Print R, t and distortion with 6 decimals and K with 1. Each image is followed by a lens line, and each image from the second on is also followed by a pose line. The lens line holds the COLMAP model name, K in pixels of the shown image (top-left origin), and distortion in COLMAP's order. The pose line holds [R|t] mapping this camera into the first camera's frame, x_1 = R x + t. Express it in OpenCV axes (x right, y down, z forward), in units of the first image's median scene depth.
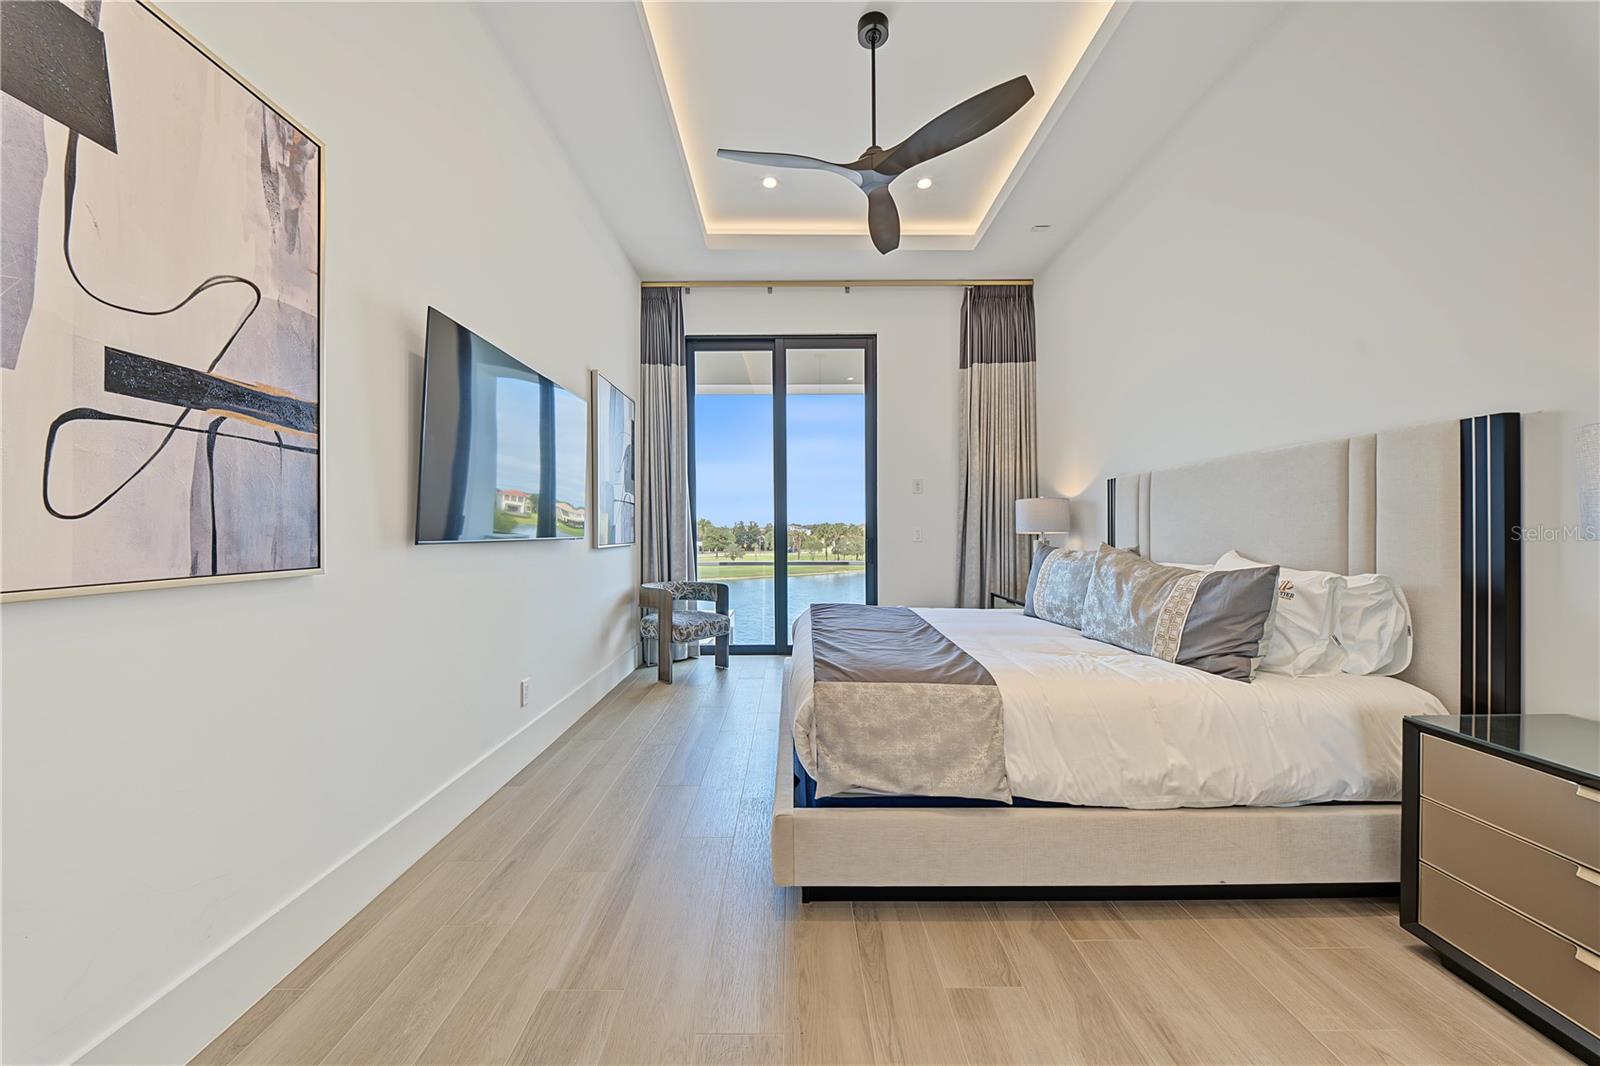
lens RADIAL K [[572.7, 0, 781.6], [0, 572.7, 527.0], [0, 0, 1]] dist [0.011179, -0.007195]
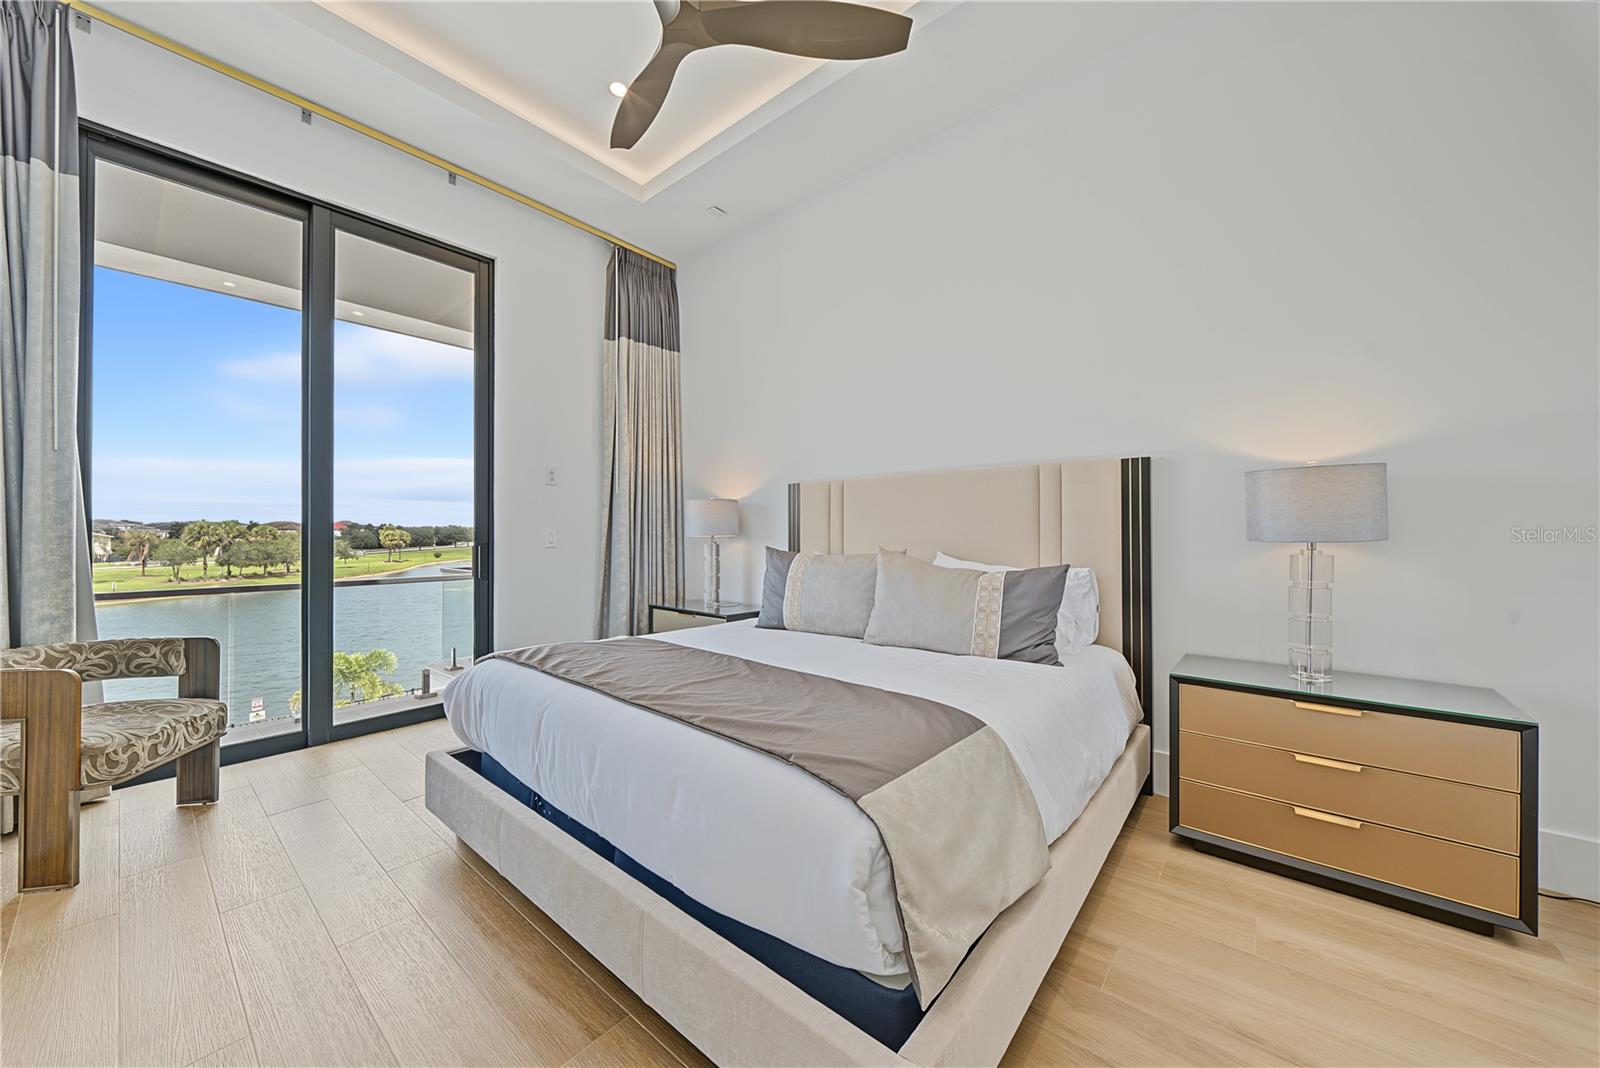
lens RADIAL K [[572.7, 0, 781.6], [0, 572.7, 528.0], [0, 0, 1]] dist [0.011179, -0.007195]
pose [[0.627878, 0.009357, 0.778255, -0.177797], [-0.008036, 0.999952, -0.005539, 0.001089], [-0.778270, -0.002776, 0.627924, 0.282737]]
